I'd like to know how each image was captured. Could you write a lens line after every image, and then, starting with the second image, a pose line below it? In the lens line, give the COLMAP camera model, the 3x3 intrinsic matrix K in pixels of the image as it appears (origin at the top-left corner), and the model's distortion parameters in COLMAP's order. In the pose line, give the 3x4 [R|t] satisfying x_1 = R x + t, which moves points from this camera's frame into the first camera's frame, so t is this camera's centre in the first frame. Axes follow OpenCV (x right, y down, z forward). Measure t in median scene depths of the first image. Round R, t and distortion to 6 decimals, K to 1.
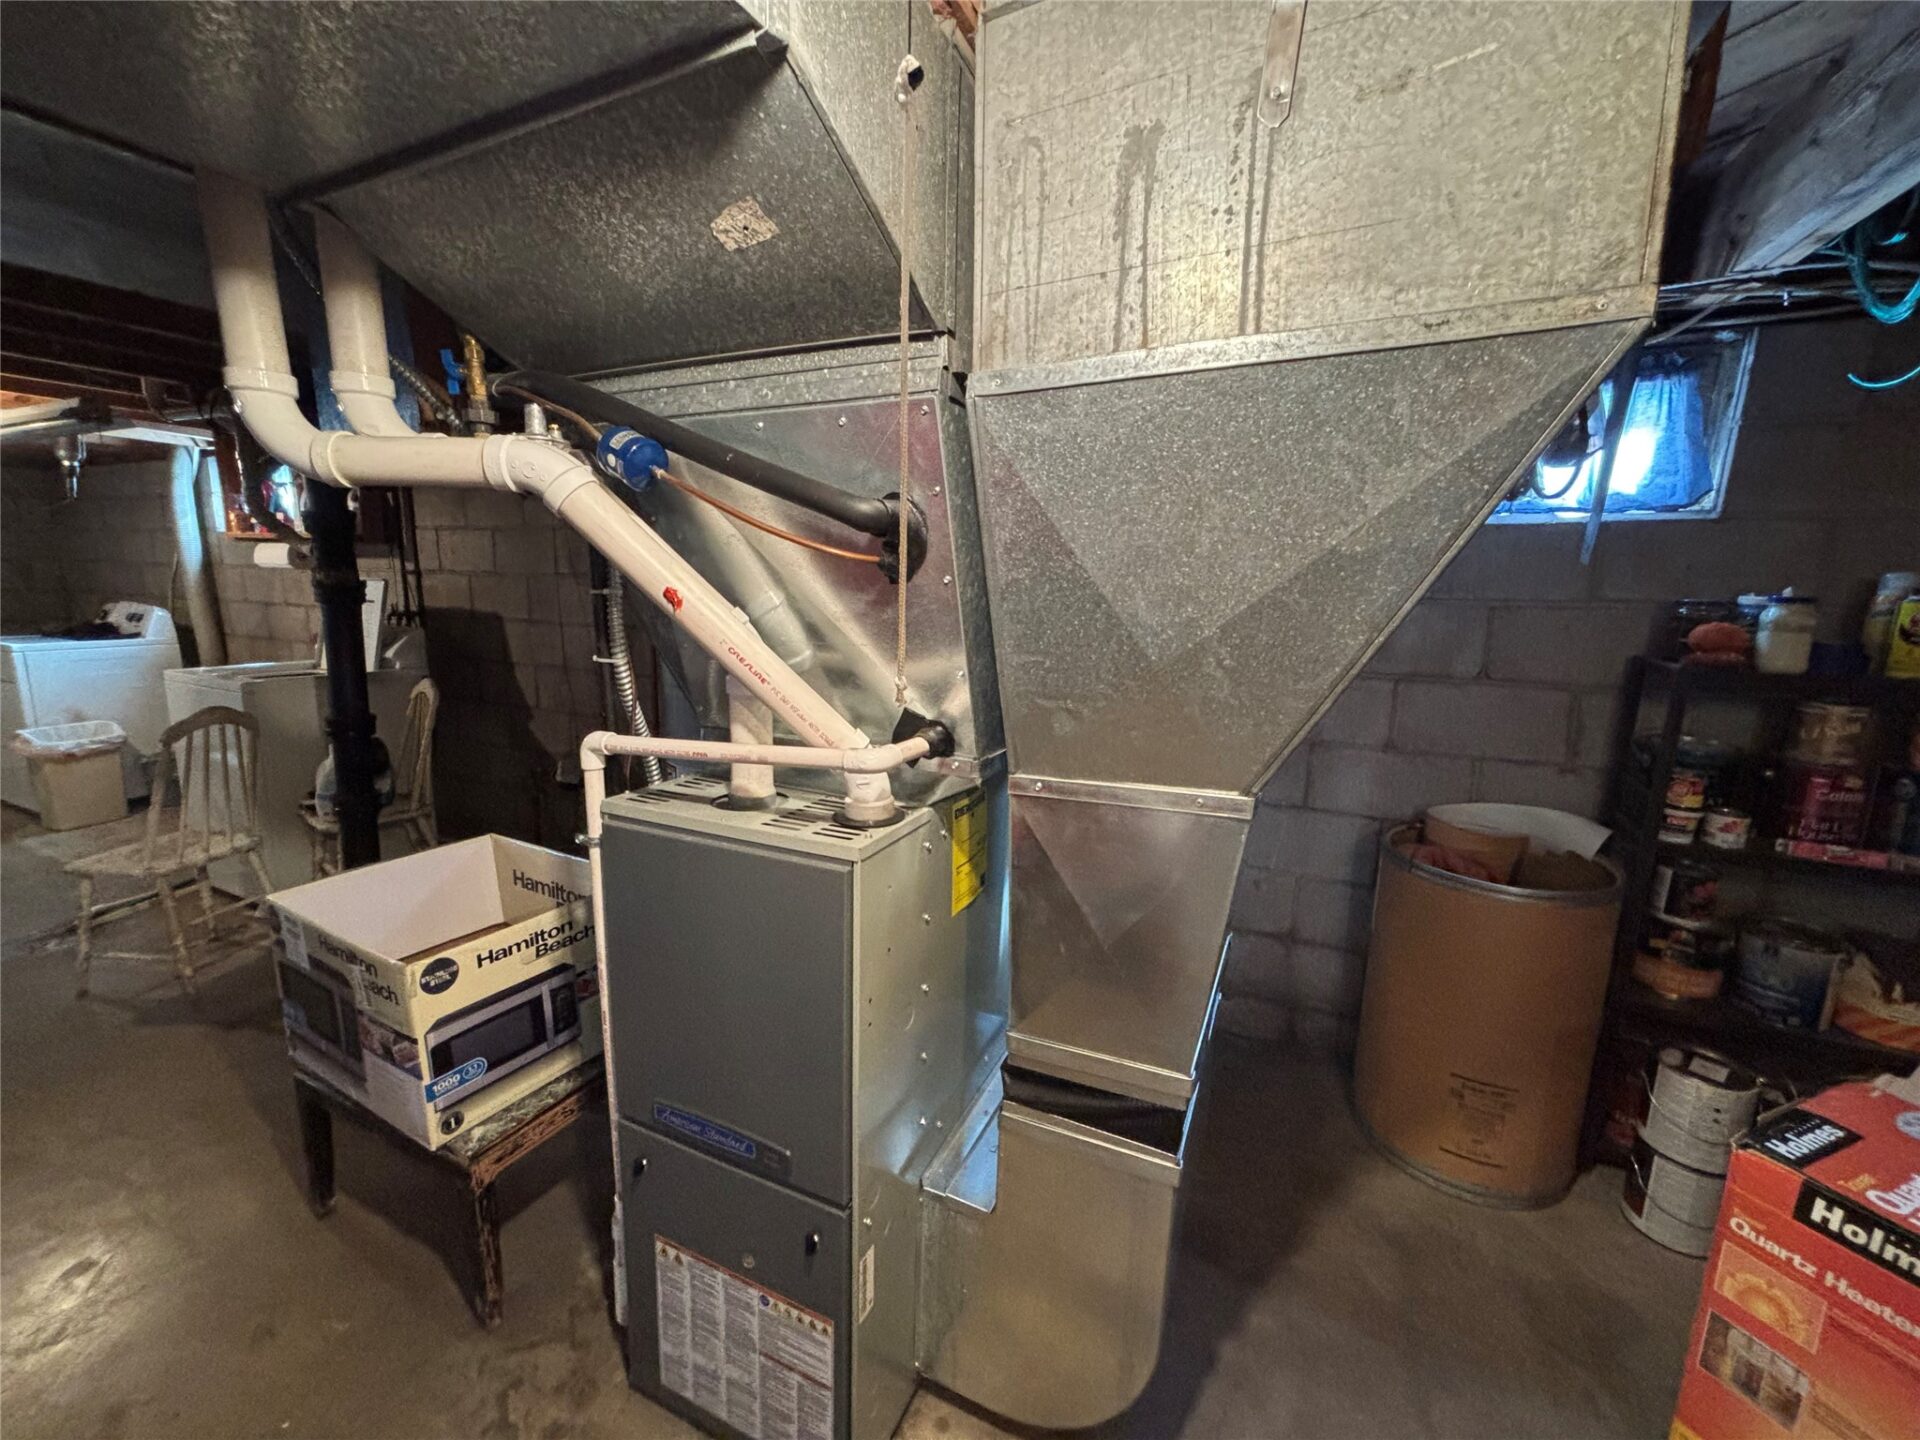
lens RADIAL K [[788.2, 0, 961.0], [0, 788.2, 722.8], [0, 0, 1]] dist [-0.017040, 0.014374]
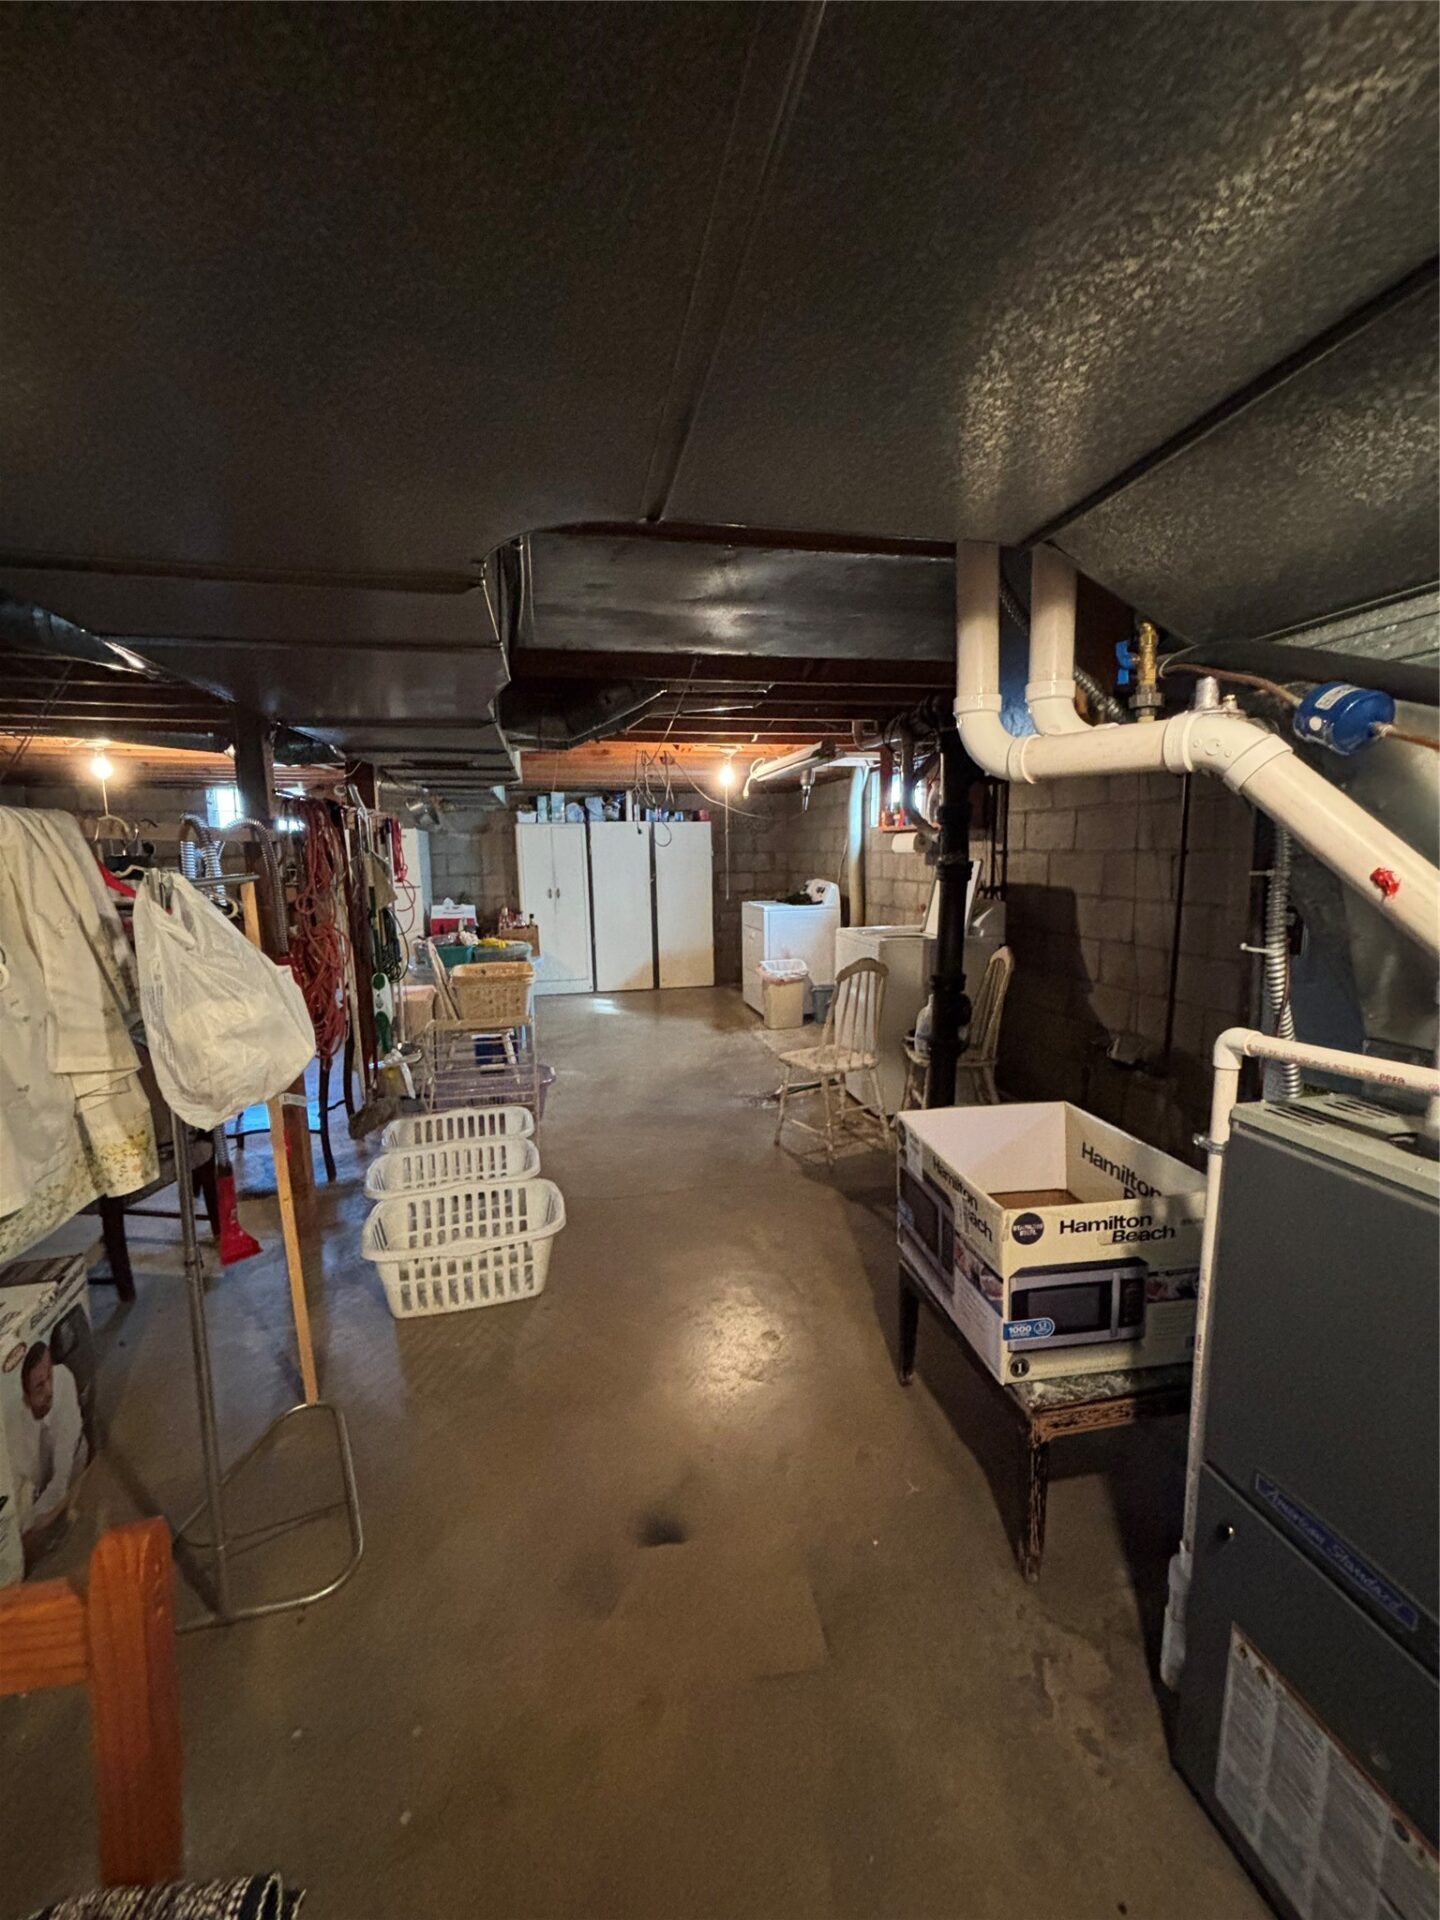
lens RADIAL K [[777.0, 0, 716.0], [0, 777.0, 964.8], [0, 0, 1]] dist [0.001007, 0.000660]
pose [[0.604269, 0.087218, -0.791992, -0.105076], [-0.117771, 0.992850, 0.019482, -0.006558], [0.788028, 0.081501, 0.610220, -0.015887]]
